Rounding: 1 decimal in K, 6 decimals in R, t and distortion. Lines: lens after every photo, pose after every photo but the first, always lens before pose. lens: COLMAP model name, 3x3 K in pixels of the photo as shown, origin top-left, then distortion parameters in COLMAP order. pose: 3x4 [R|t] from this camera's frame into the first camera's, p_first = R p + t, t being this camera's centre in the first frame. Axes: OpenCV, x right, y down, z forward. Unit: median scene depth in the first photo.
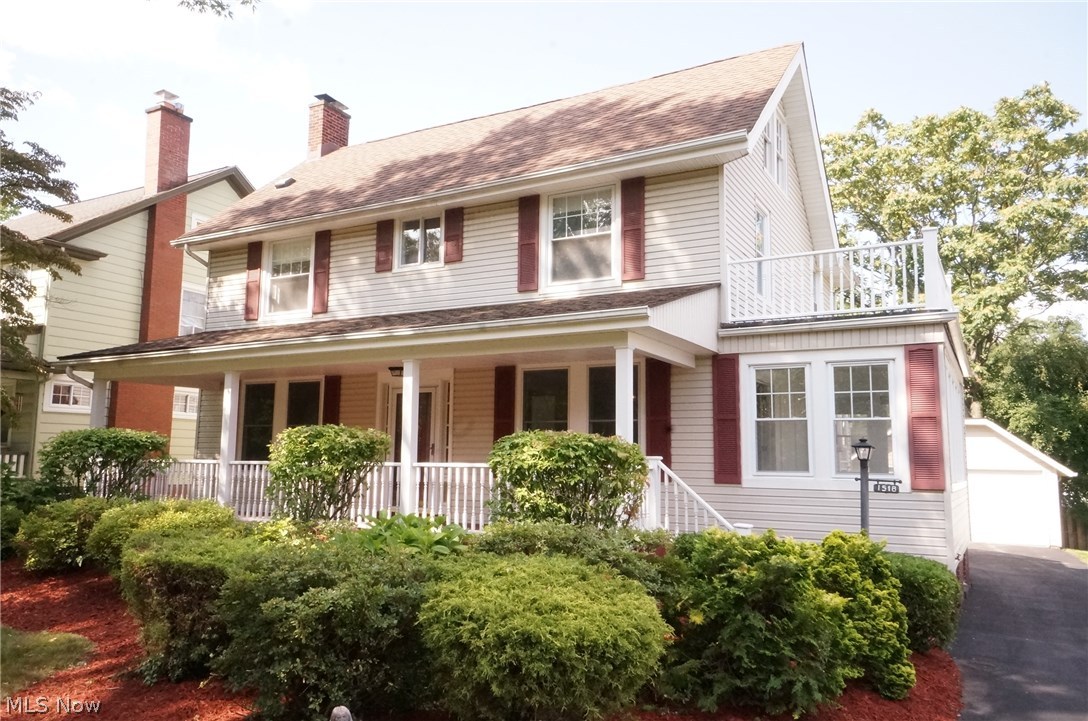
lens RADIAL K [[825.9, 0, 544.0], [0, 825.9, 360.5], [0, 0, 1]] dist [0.056003, -0.007439]
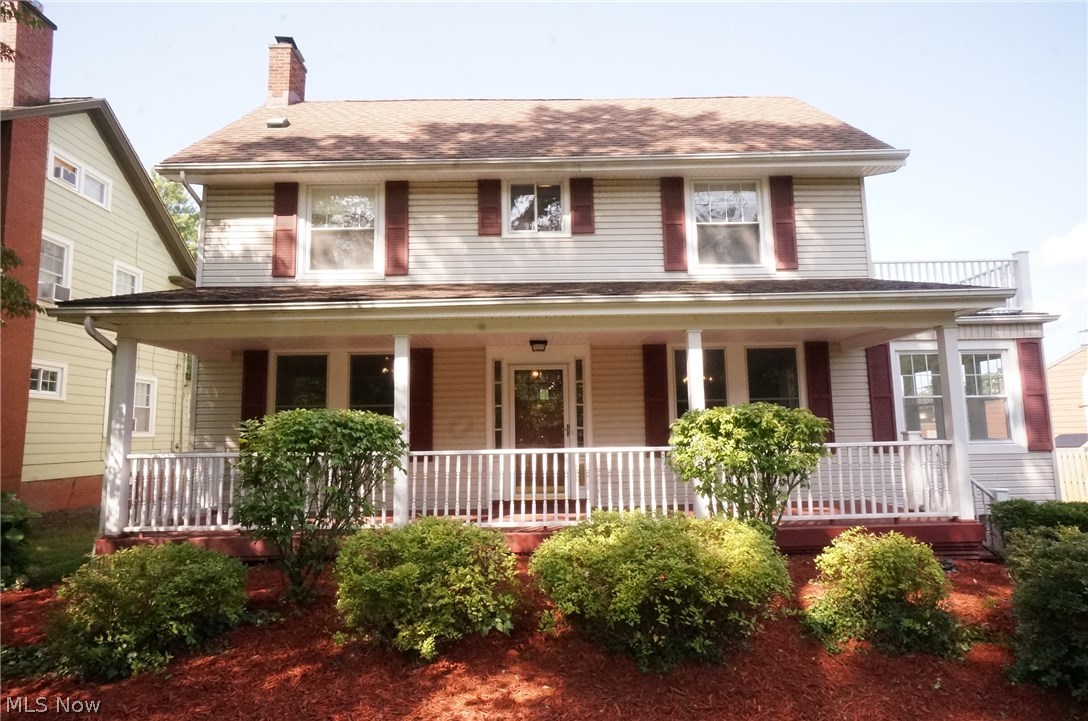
lens RADIAL K [[618.4, 0, 575.4], [0, 618.4, 360.5], [0, 0, 1]] dist [-0.008894, 0.010908]
pose [[0.863963, 0.028122, 0.502769, -0.466237], [-0.032855, 0.999460, 0.000553, 0.026994], [-0.502482, -0.016996, 0.864421, 0.380382]]
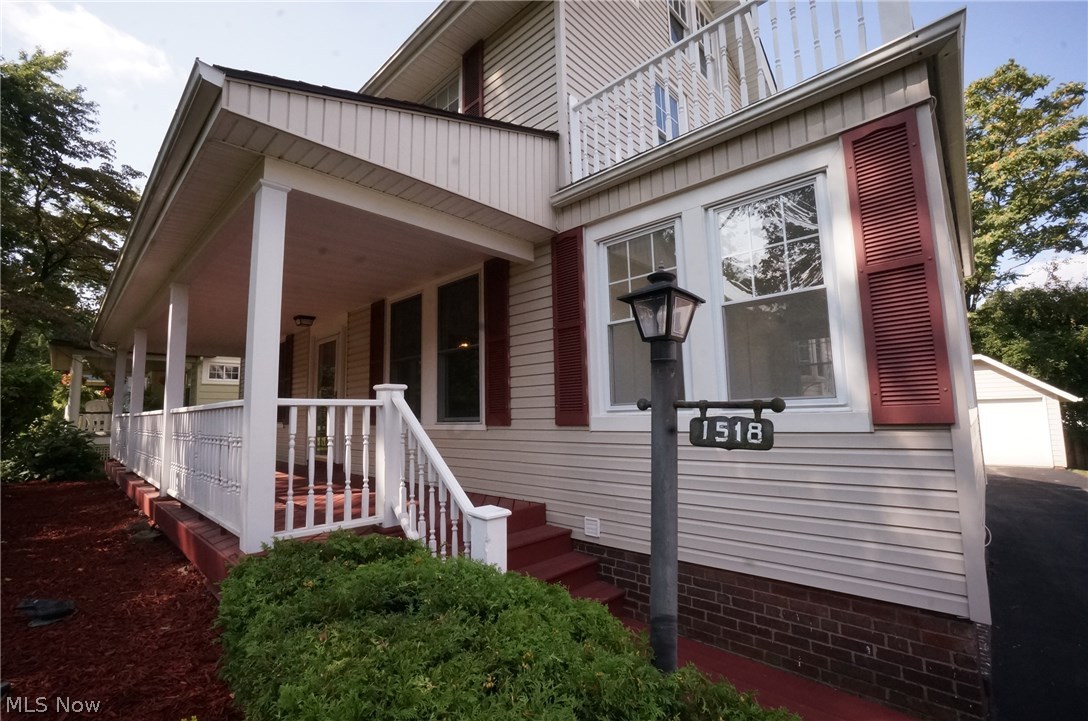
lens RADIAL K [[479.3, 0, 544.0], [0, 479.3, 360.5], [0, 0, 1]] dist [-0.028456, 0.000445]
pose [[0.966451, -0.061487, -0.249384, 0.236861], [0.064277, 0.997927, 0.003053, 0.075664], [0.248679, -0.018981, 0.968400, 0.502639]]
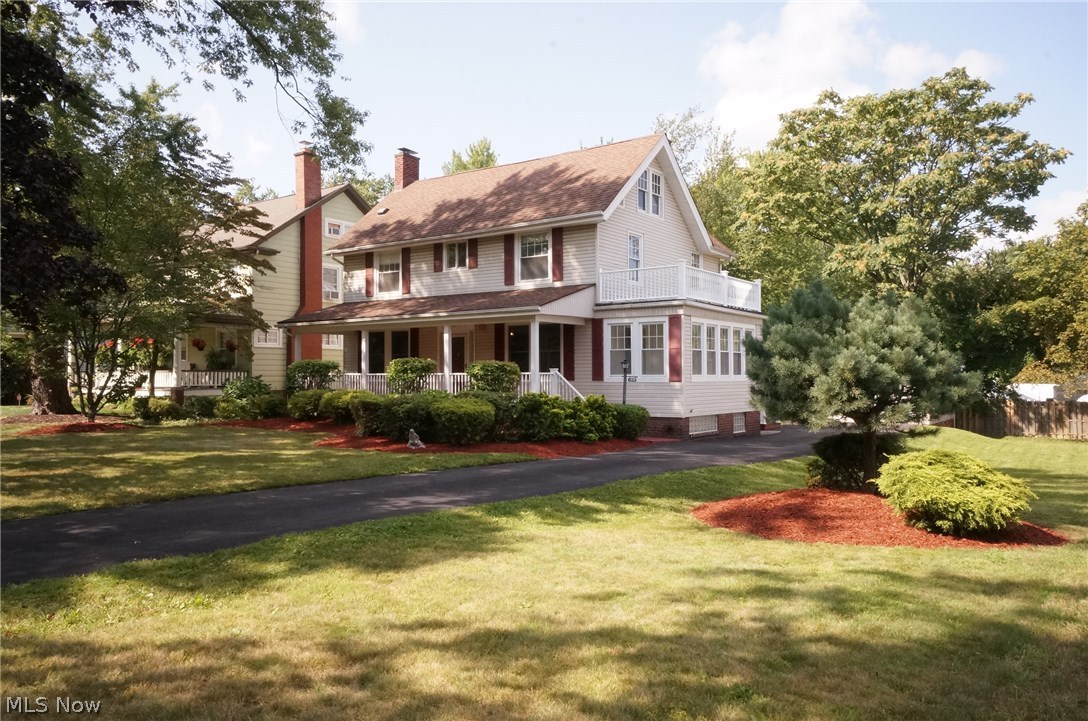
lens RADIAL K [[825.9, 0, 544.0], [0, 825.9, 360.5], [0, 0, 1]] dist [0.056003, -0.007439]
pose [[0.993562, -0.019597, -0.111586, 0.255477], [0.031244, 0.994127, 0.103611, -0.098810], [0.108901, -0.106430, 0.988339, -0.863869]]
